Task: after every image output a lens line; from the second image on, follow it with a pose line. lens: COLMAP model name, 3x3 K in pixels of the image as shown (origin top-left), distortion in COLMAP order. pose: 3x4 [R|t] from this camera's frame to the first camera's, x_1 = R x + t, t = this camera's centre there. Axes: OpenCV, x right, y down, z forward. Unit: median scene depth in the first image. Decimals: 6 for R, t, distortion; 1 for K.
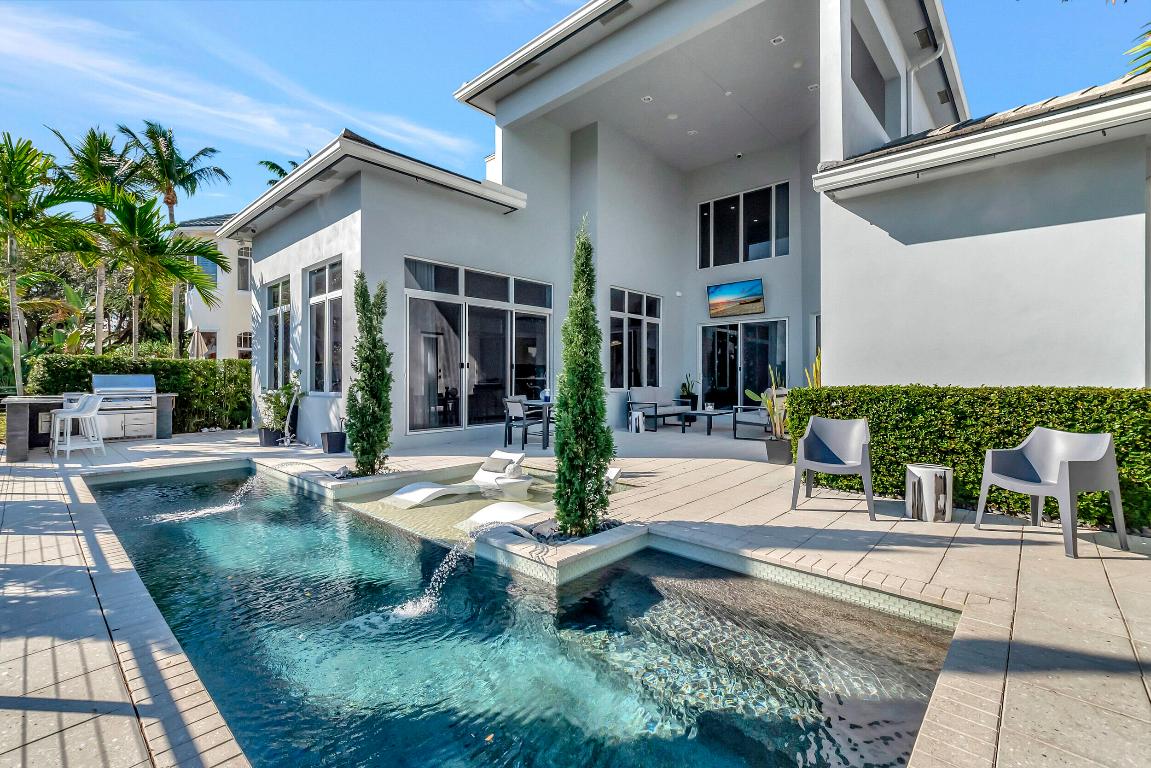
lens RADIAL K [[510.4, 0, 592.8], [0, 510.4, 376.9], [0, 0, 1]] dist [-0.000063, -0.001127]
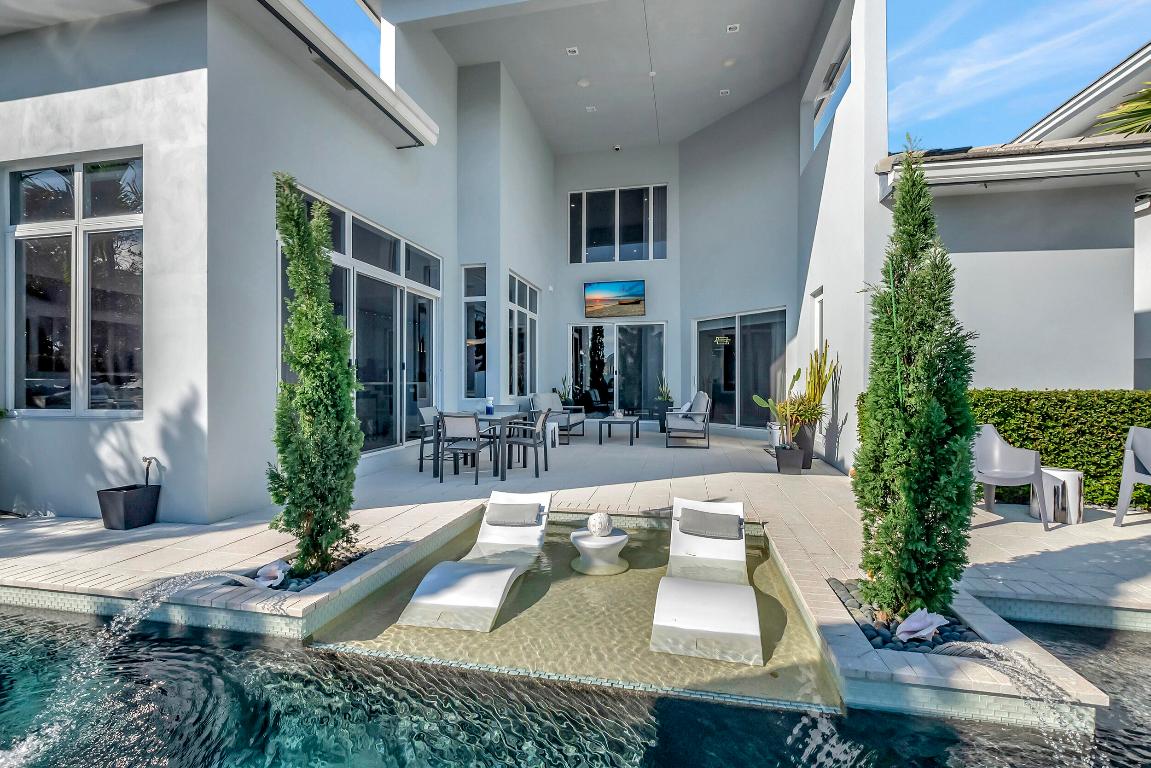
lens RADIAL K [[510.4, 0, 594.7], [0, 510.4, 379.9], [0, 0, 1]] dist [-0.000063, -0.001127]
pose [[0.867149, 0.002531, 0.498043, -0.269781], [-0.000964, 0.999994, -0.003404, 0.000809], [-0.498049, 0.002471, 0.867146, 0.242859]]
